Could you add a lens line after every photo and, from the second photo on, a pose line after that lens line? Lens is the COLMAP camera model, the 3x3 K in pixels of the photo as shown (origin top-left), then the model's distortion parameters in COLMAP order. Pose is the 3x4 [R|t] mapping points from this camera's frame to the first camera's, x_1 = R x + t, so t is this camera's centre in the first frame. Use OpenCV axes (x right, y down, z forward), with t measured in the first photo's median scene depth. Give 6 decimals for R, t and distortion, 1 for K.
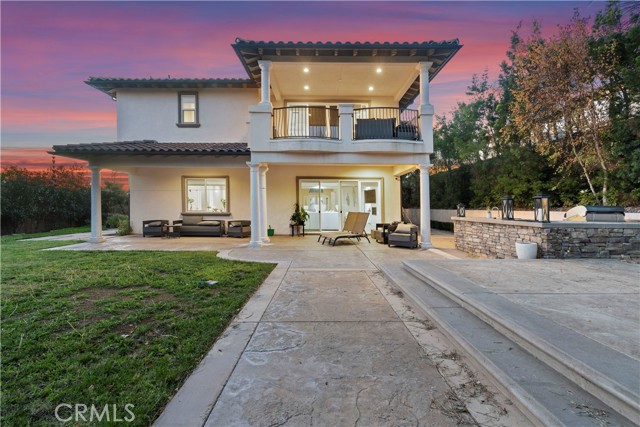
lens RADIAL K [[292.6, 0, 321.3], [0, 292.6, 216.7], [0, 0, 1]] dist [-0.002163, 0.000383]
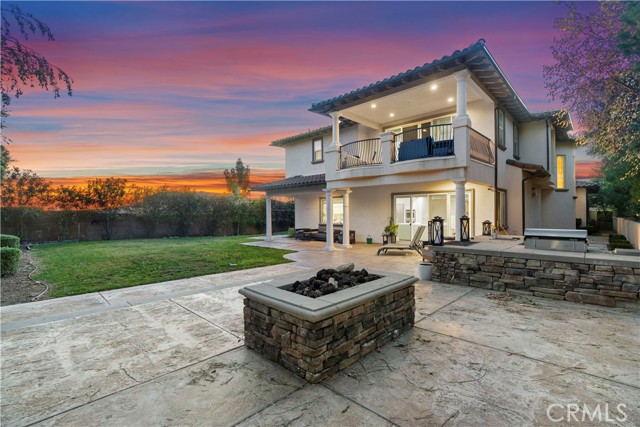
lens RADIAL K [[292.6, 0, 321.3], [0, 292.6, 216.7], [0, 0, 1]] dist [-0.002163, 0.000383]
pose [[0.724773, -0.004059, -0.688976, 0.614809], [-0.010356, 0.999806, -0.016784, -0.030629], [0.688910, 0.019300, 0.724590, -0.002020]]
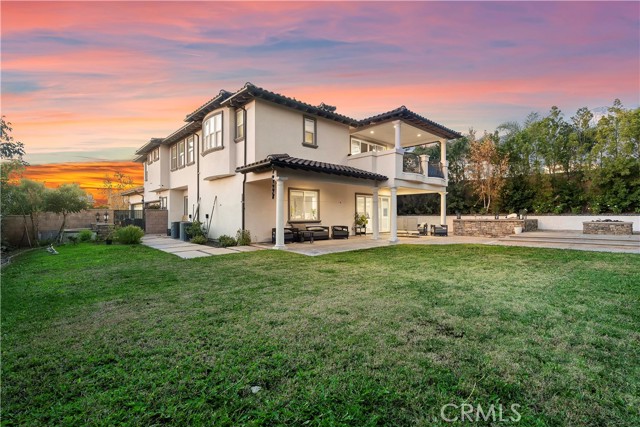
lens RADIAL K [[292.6, 0, 321.3], [0, 292.6, 216.7], [0, 0, 1]] dist [-0.002163, 0.000383]
pose [[0.721365, -0.017092, 0.692344, -1.434280], [0.026668, 0.999640, -0.003108, -0.029654], [-0.692041, 0.020706, 0.721561, 0.159590]]
